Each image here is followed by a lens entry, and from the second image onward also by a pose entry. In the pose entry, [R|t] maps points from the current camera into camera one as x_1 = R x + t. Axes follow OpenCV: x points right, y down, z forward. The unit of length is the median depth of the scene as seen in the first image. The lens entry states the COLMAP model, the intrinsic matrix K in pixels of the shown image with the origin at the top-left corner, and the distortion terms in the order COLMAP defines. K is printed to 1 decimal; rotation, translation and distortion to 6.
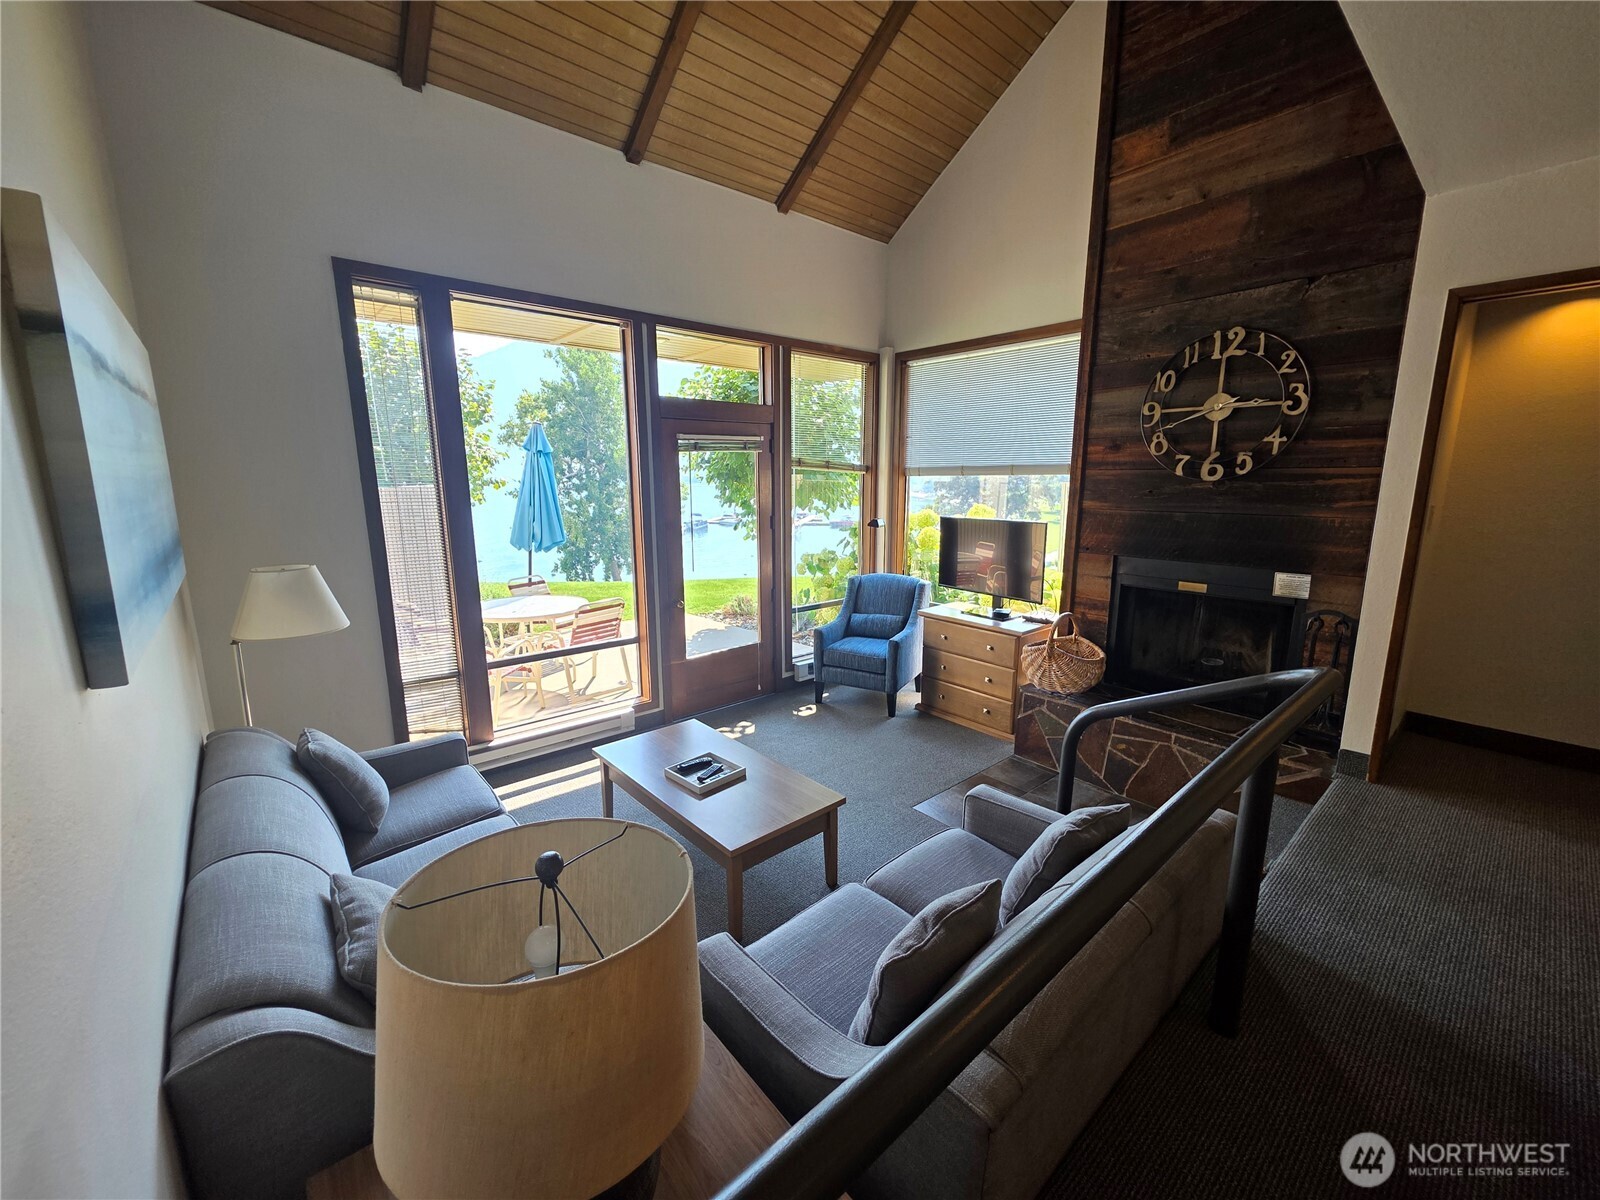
lens RADIAL K [[635.0, 0, 802.3], [0, 635.0, 596.8], [0, 0, 1]] dist [-0.001397, -0.001085]
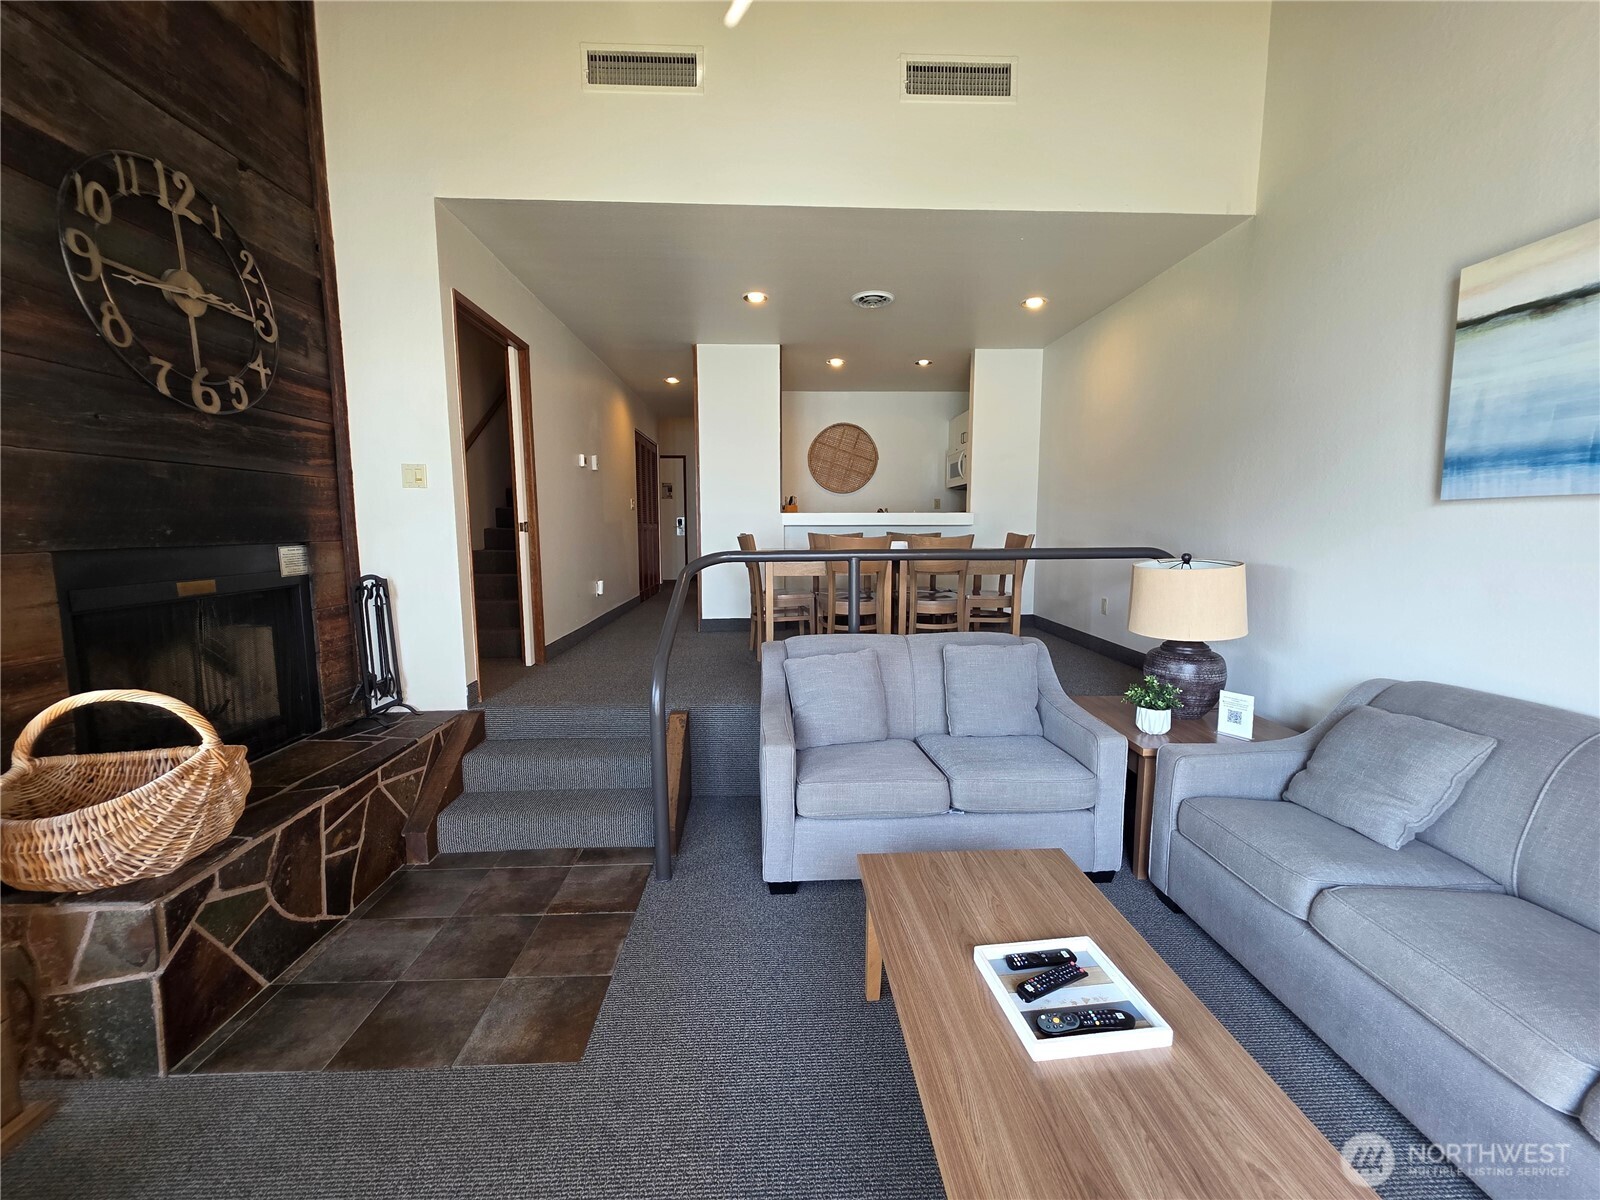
lens RADIAL K [[635.0, 0, 802.1], [0, 635.0, 597.2], [0, 0, 1]] dist [-0.001397, -0.001085]
pose [[-0.787508, -0.069187, 0.612408, -0.226958], [0.113861, 0.960241, 0.254900, -0.102113], [-0.605695, 0.270465, -0.748320, 1.189663]]
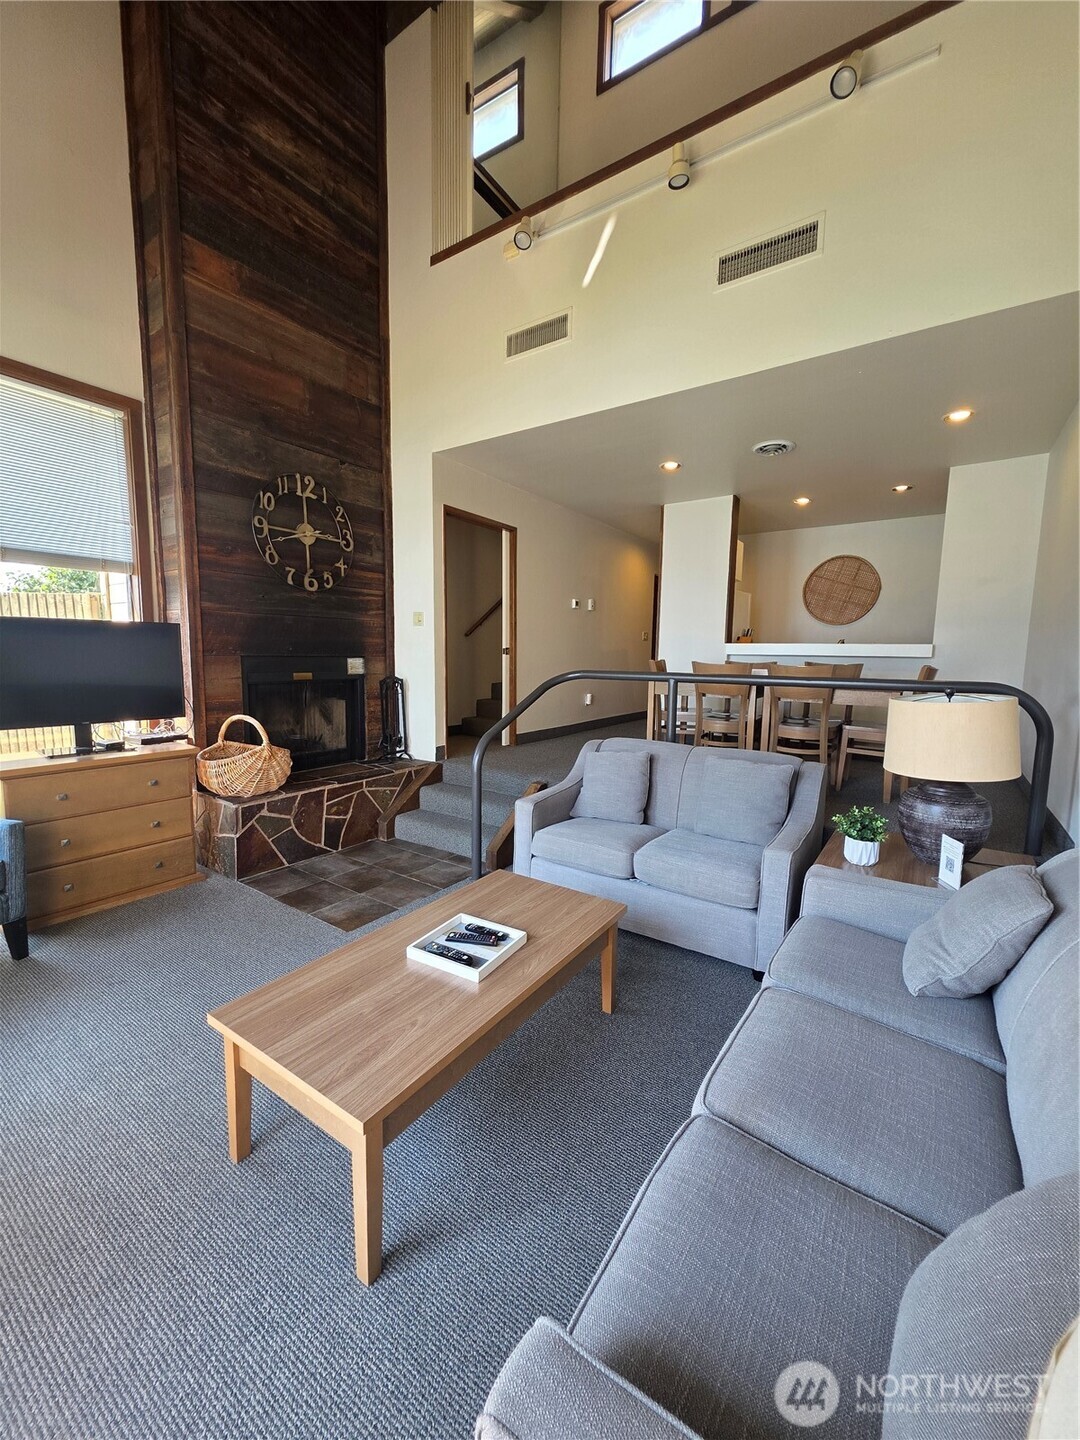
lens RADIAL K [[571.5, 0, 541.9], [0, 571.5, 718.7], [0, 0, 1]] dist [-0.001397, -0.001085]
pose [[-0.257420, -0.116215, 0.959286, -0.640235], [0.160650, 0.973779, 0.161081, -0.042173], [-0.952852, 0.195574, -0.232000, 0.892266]]
